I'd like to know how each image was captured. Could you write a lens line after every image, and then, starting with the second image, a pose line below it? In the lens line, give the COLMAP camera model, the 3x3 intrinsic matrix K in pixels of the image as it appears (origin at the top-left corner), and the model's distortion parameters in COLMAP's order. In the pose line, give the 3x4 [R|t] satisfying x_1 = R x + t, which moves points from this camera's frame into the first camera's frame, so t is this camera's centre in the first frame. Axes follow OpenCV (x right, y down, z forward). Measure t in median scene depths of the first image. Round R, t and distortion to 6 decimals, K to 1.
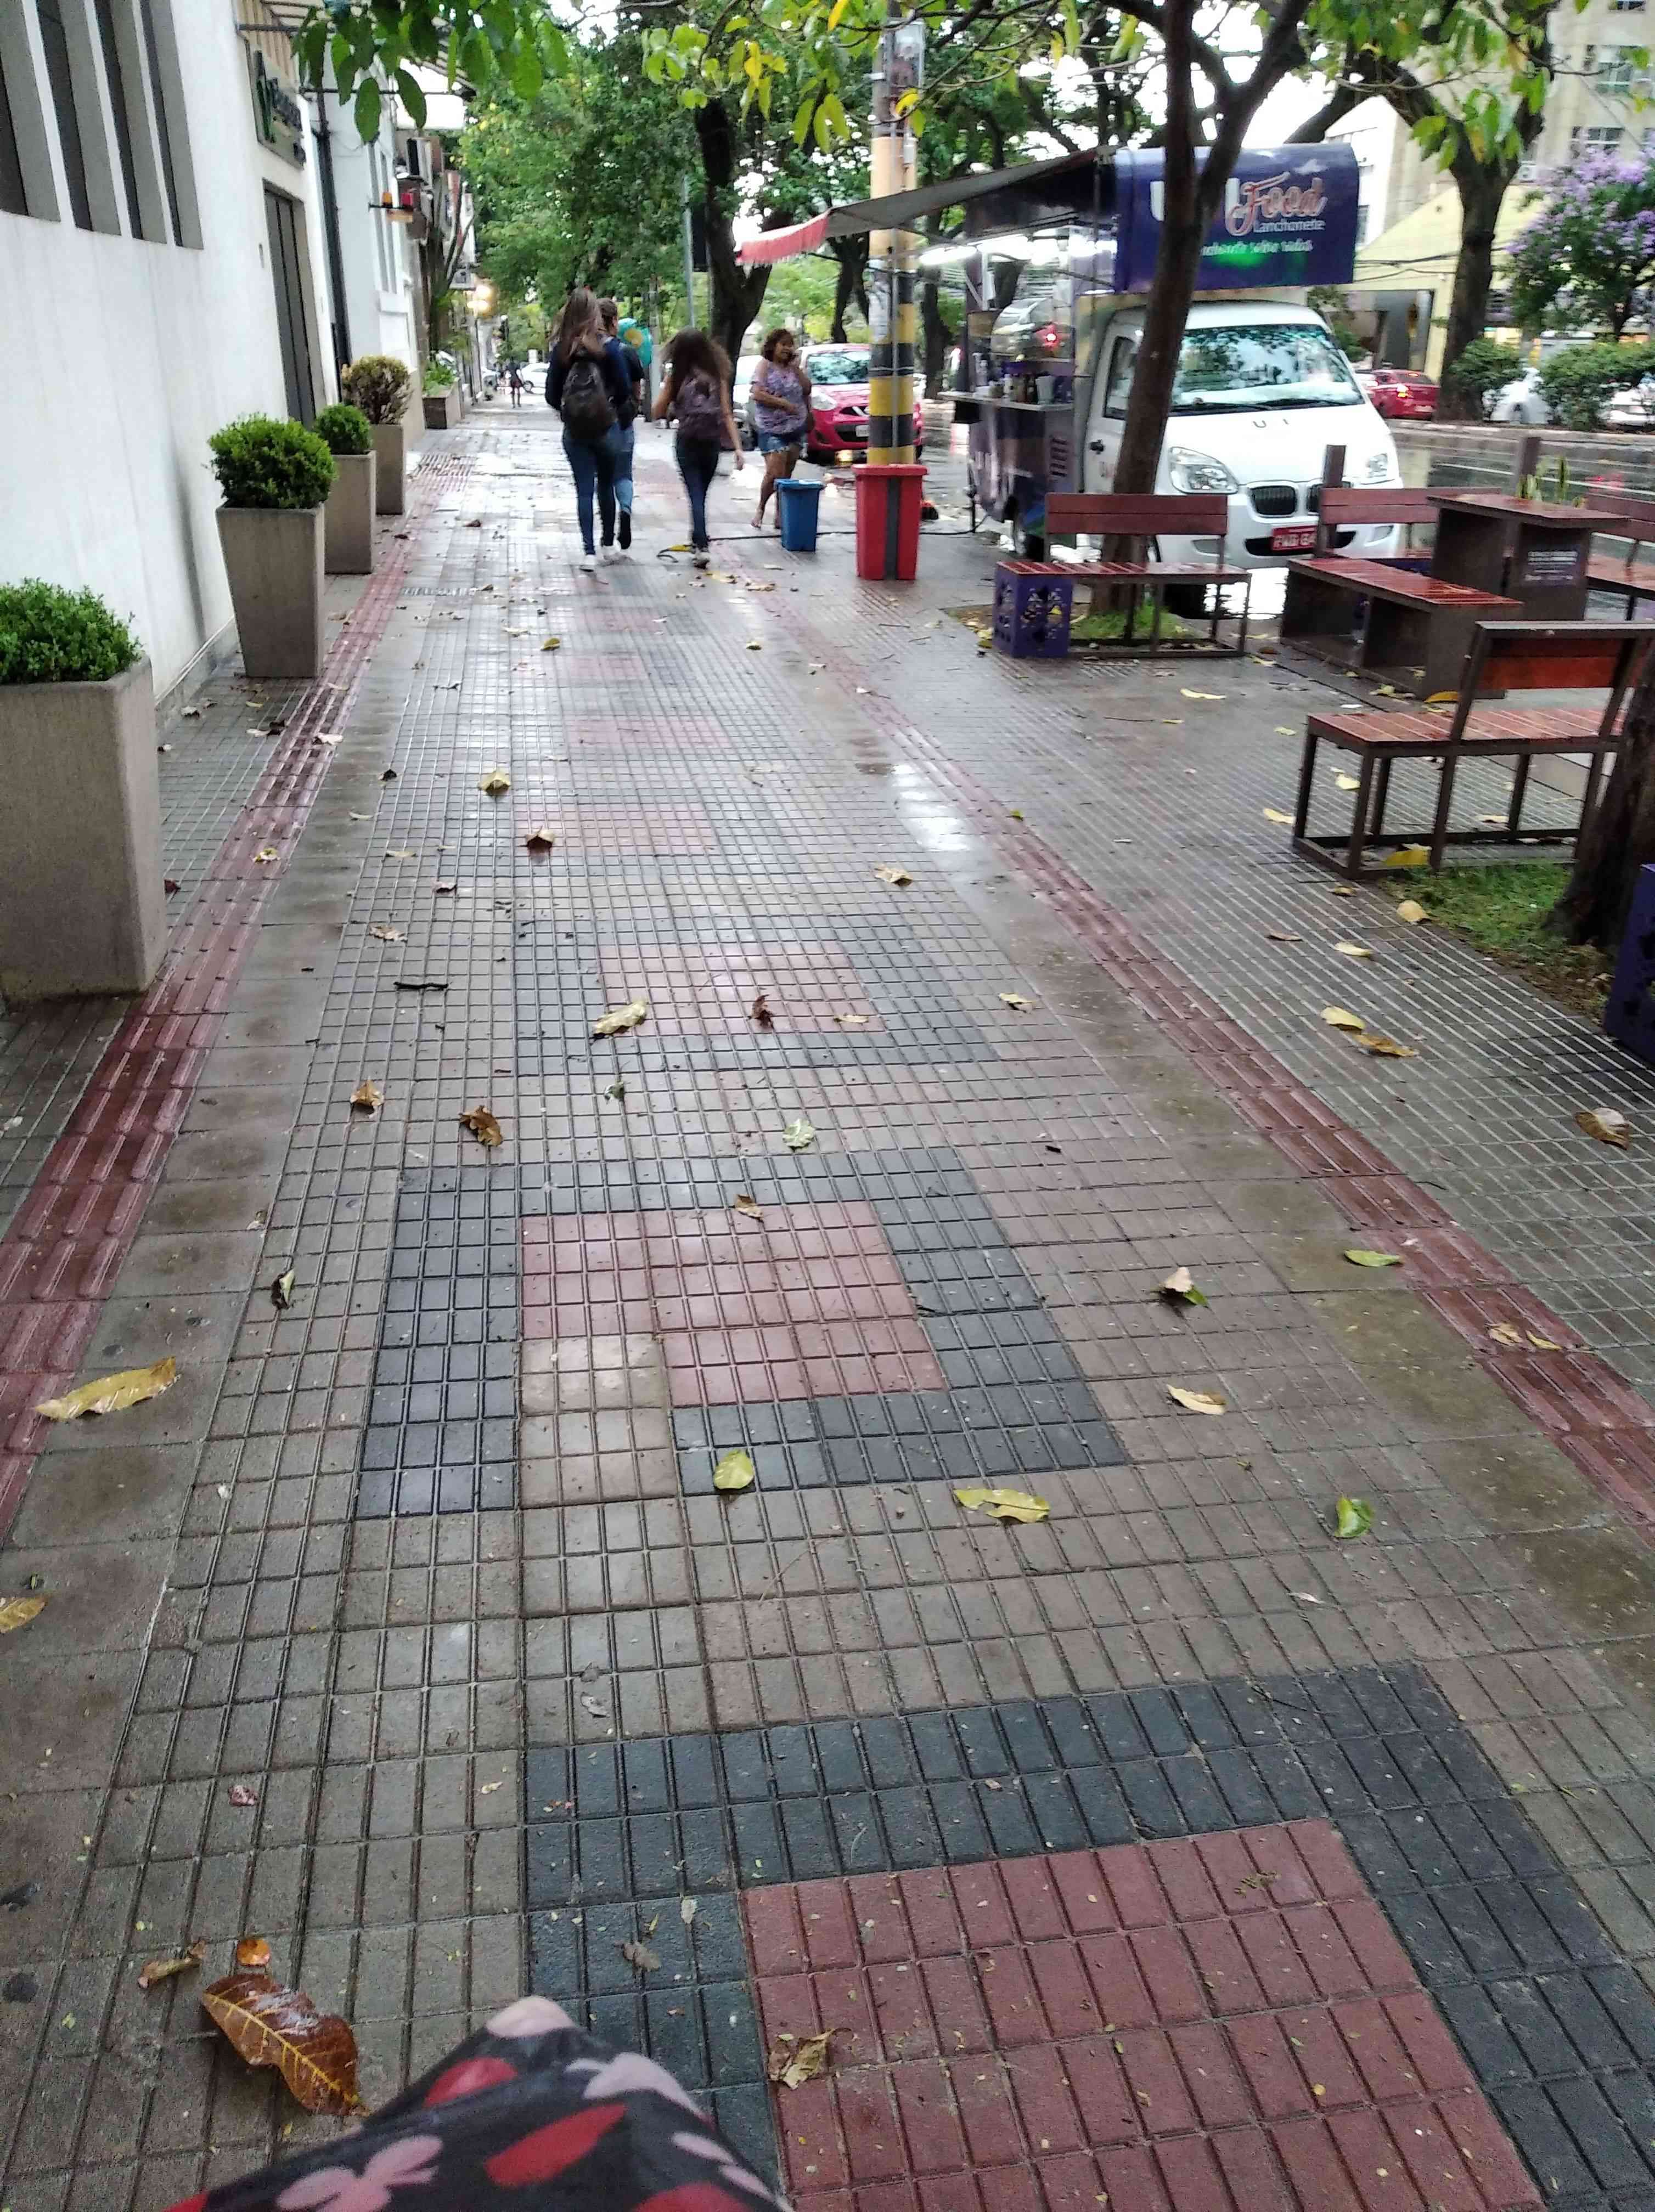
lens RADIAL K [[1652.9, 0, 827.5], [0, 1652.9, 1106.0], [0, 0, 1]] dist [0.011824, -0.030070]
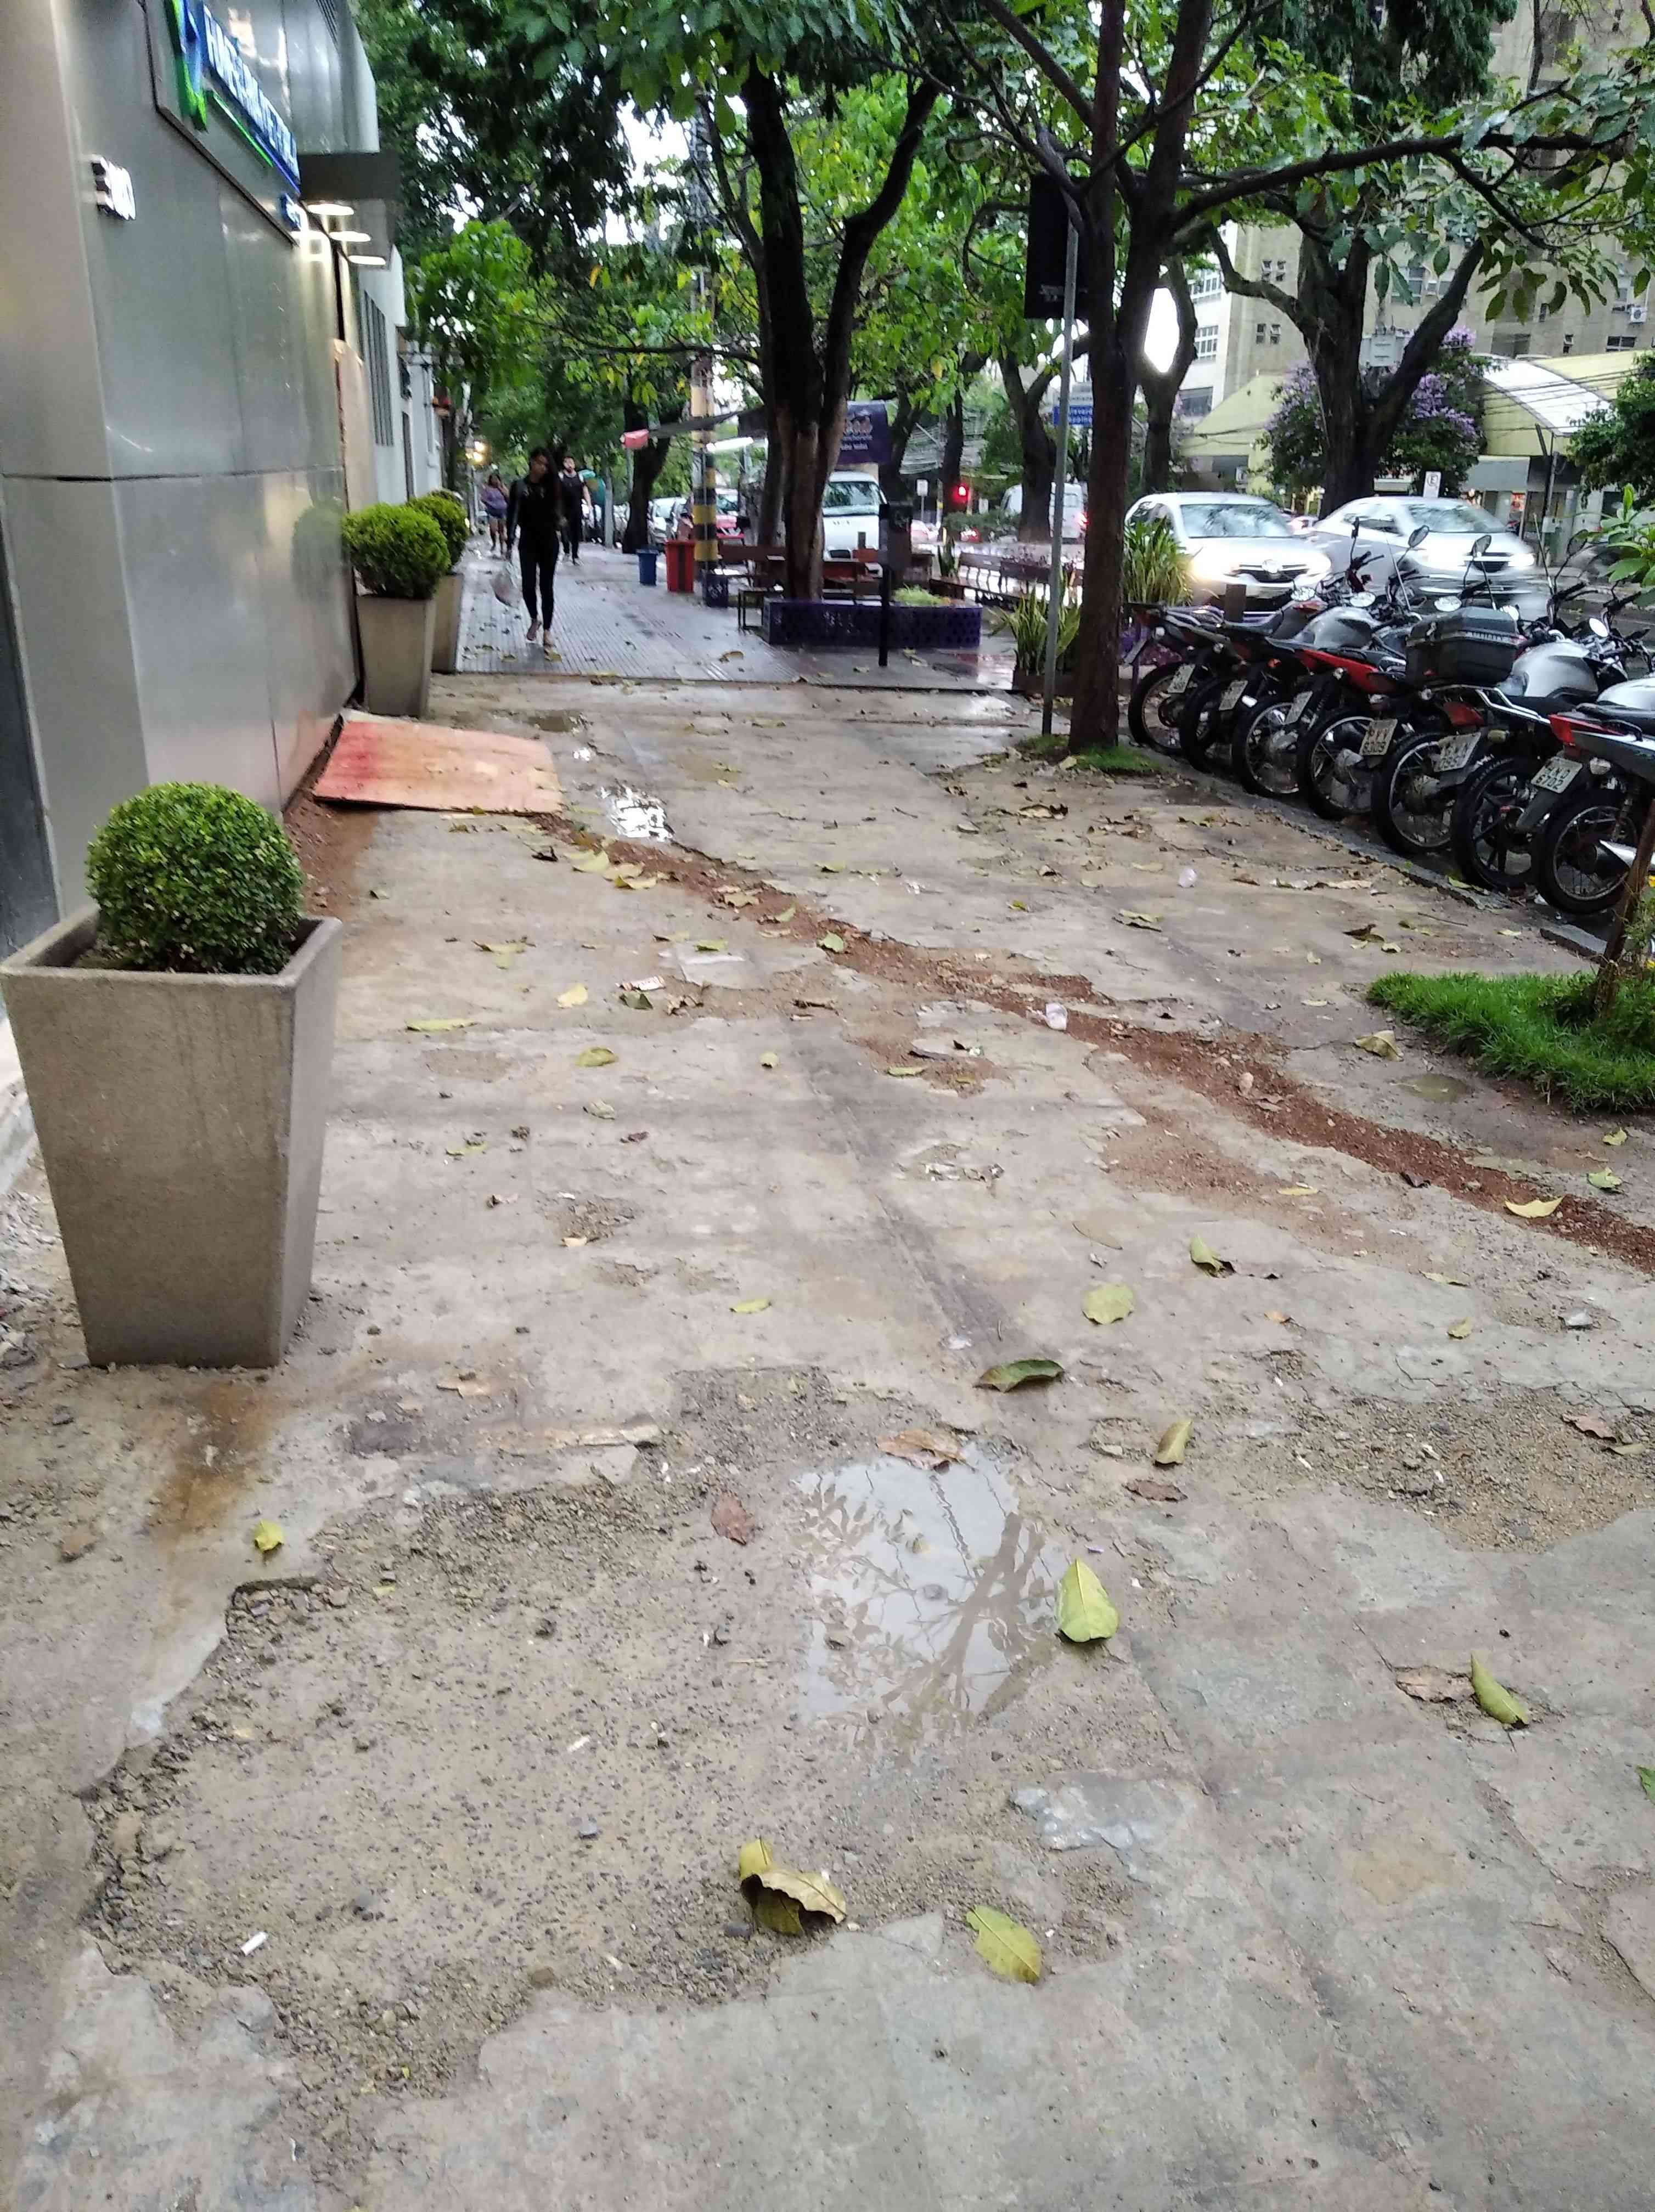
lens RADIAL K [[1652.9, 0, 827.5], [0, 1652.9, 1106.0], [0, 0, 1]] dist [0.011824, -0.030070]
pose [[0.999796, 0.009129, 0.018005, 0.092143], [-0.007721, 0.997018, -0.076776, 0.242062], [-0.018653, 0.076621, 0.996886, -0.520036]]
